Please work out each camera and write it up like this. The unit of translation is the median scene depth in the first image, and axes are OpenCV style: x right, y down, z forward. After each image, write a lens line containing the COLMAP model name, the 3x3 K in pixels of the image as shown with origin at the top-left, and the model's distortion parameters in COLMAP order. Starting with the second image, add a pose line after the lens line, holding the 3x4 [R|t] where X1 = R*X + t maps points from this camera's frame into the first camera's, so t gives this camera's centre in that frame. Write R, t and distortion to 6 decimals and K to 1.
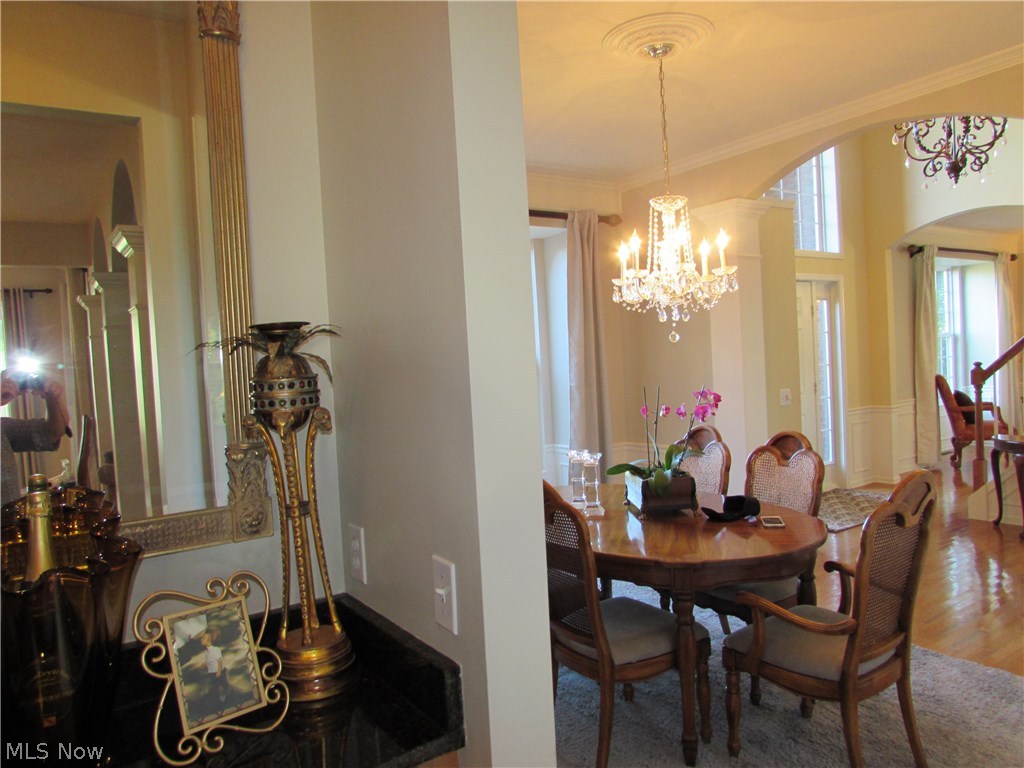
lens RADIAL K [[720.0, 0, 512.0], [0, 720.0, 384.0], [0, 0, 1]] dist [-0.042887, 0.017337]
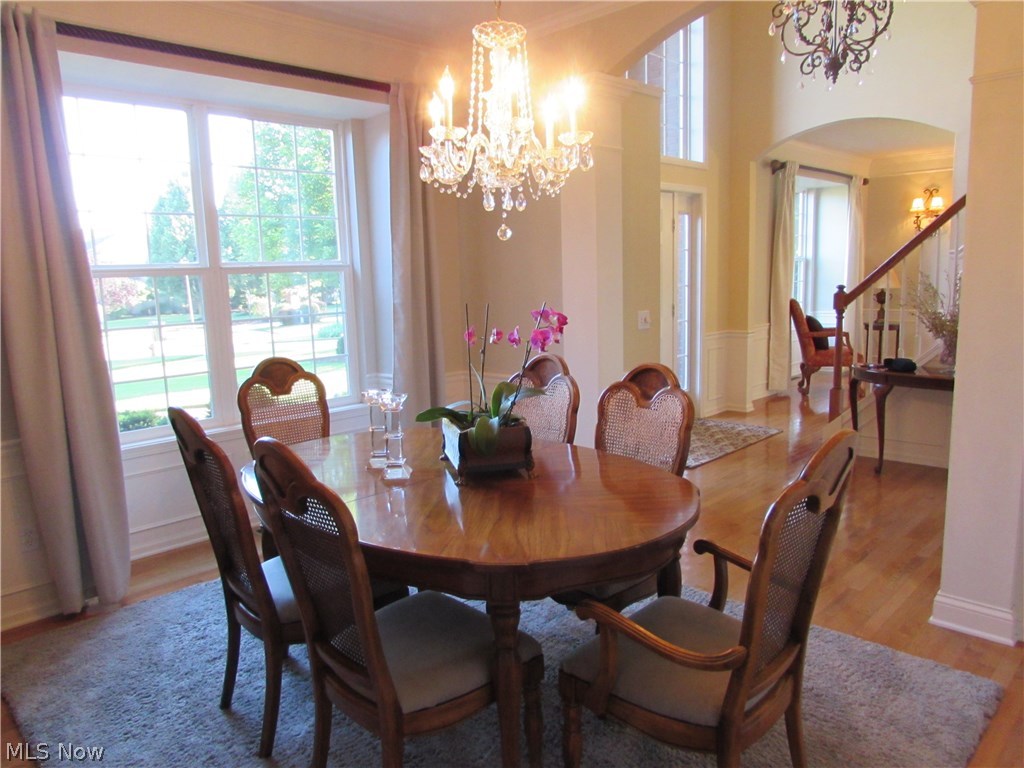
lens RADIAL K [[720.0, 0, 512.0], [0, 720.0, 384.0], [0, 0, 1]] dist [-0.042887, 0.017337]
pose [[0.981350, -0.006046, 0.192133, 0.054205], [-0.015154, 0.993961, 0.108683, 0.003253], [-0.191630, -0.109568, 0.975332, 0.164245]]
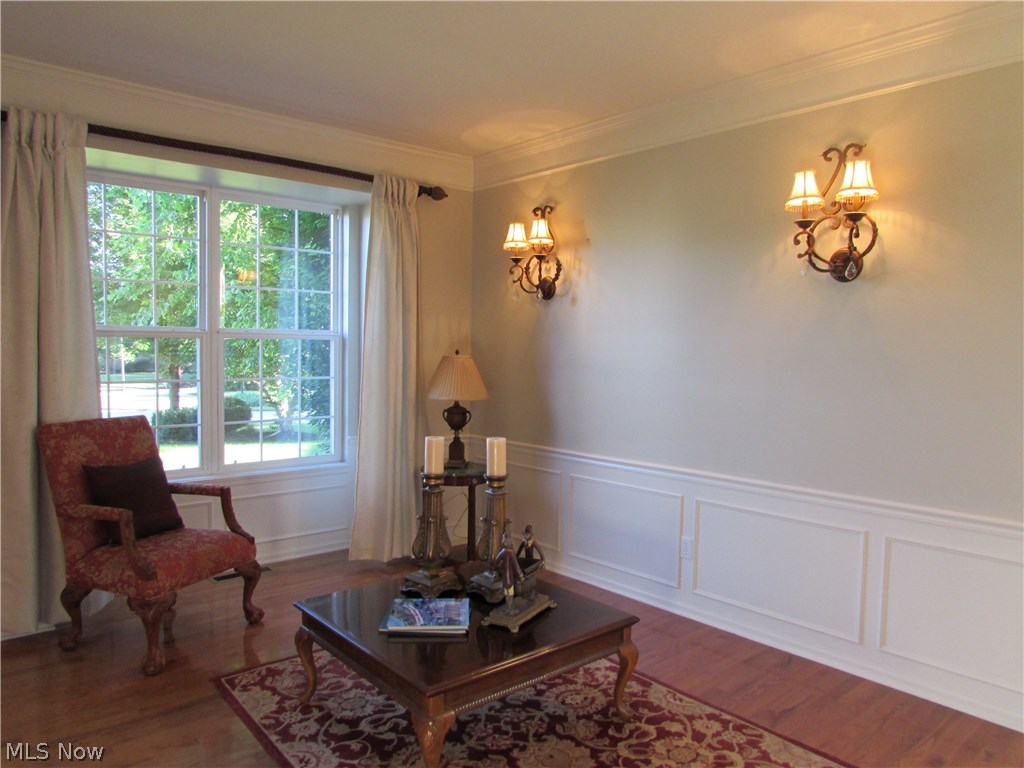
lens RADIAL K [[720.0, 0, 512.0], [0, 720.0, 384.0], [0, 0, 1]] dist [-0.042887, 0.017337]
pose [[0.990218, 0.060908, 0.125534, 1.243118], [-0.063303, 0.997879, 0.015174, -0.089796], [-0.124344, -0.022972, 0.991973, 0.827642]]
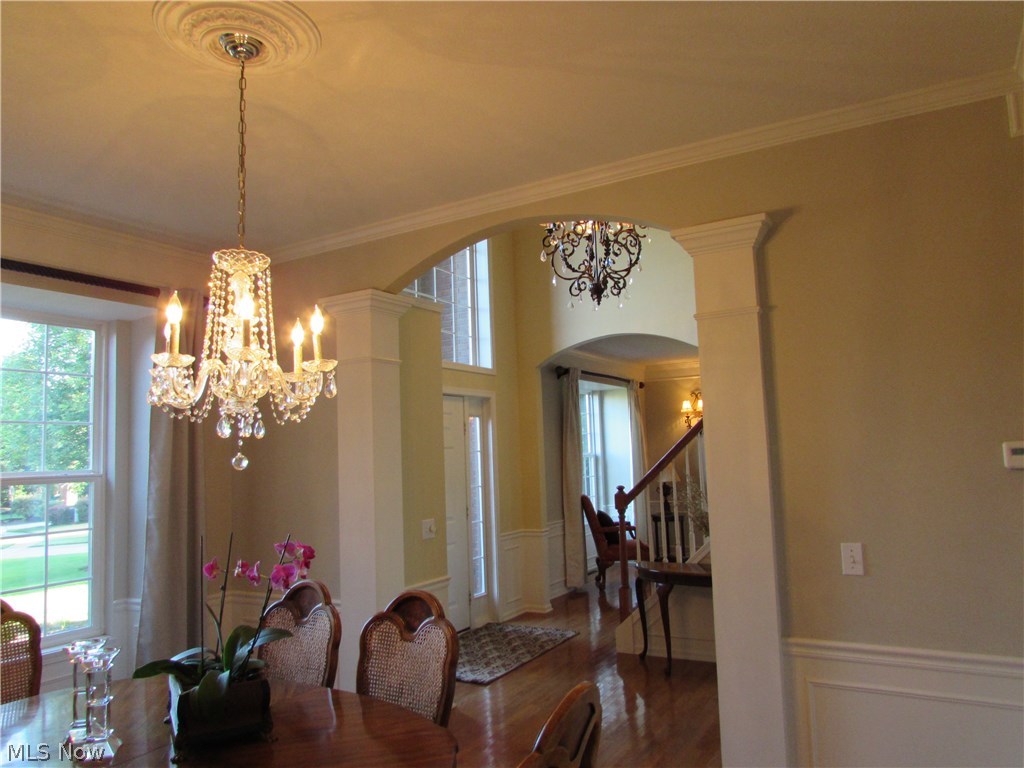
lens RADIAL K [[720.0, 0, 512.0], [0, 720.0, 384.0], [0, 0, 1]] dist [-0.042887, 0.017337]
pose [[0.901358, 0.062456, 0.428548, 0.093402], [0.004664, 0.988089, -0.153812, -0.019294], [-0.433050, 0.140639, 0.890330, 0.172217]]
